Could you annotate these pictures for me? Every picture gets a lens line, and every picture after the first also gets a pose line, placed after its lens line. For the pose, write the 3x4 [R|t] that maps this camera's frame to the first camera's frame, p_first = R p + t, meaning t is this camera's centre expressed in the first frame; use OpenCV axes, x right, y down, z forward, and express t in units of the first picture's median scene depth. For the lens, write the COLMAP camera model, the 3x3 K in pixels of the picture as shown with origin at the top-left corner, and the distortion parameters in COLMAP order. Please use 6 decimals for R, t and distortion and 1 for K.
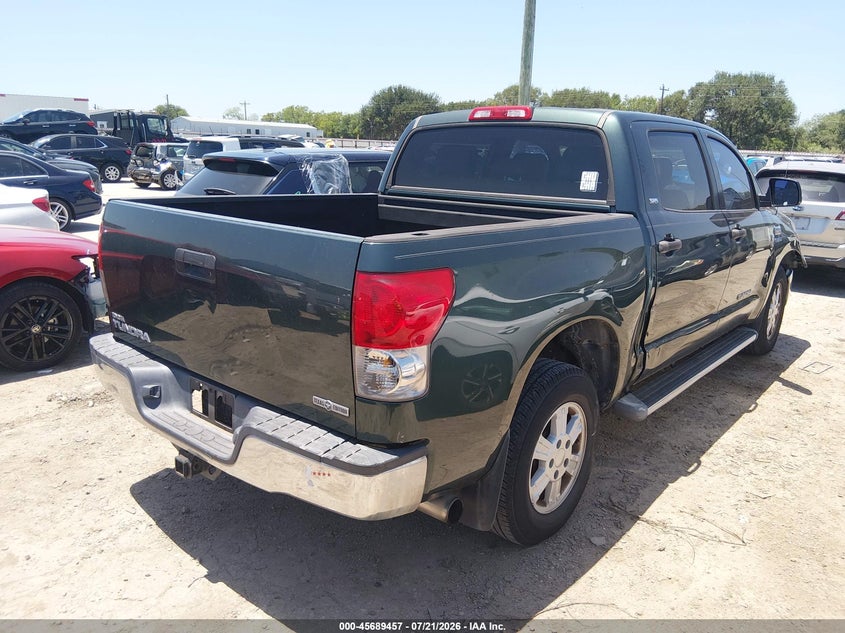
lens RADIAL K [[649.1, 0, 407.8], [0, 649.1, 318.6], [0, 0, 1]] dist [-0.000295, -0.004412]
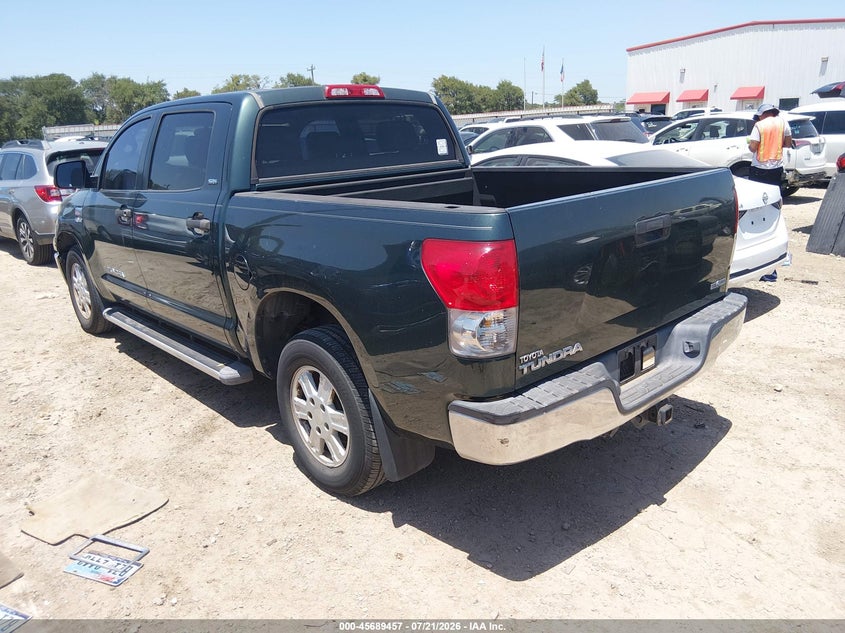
lens RADIAL K [[649.1, 0, 407.8], [0, 649.1, 318.6], [0, 0, 1]] dist [-0.000295, -0.004412]
pose [[0.117595, -0.307187, 0.944356, -1.054212], [0.285622, 0.921234, 0.264099, -0.256325], [-0.951100, 0.238672, 0.196072, 0.888004]]
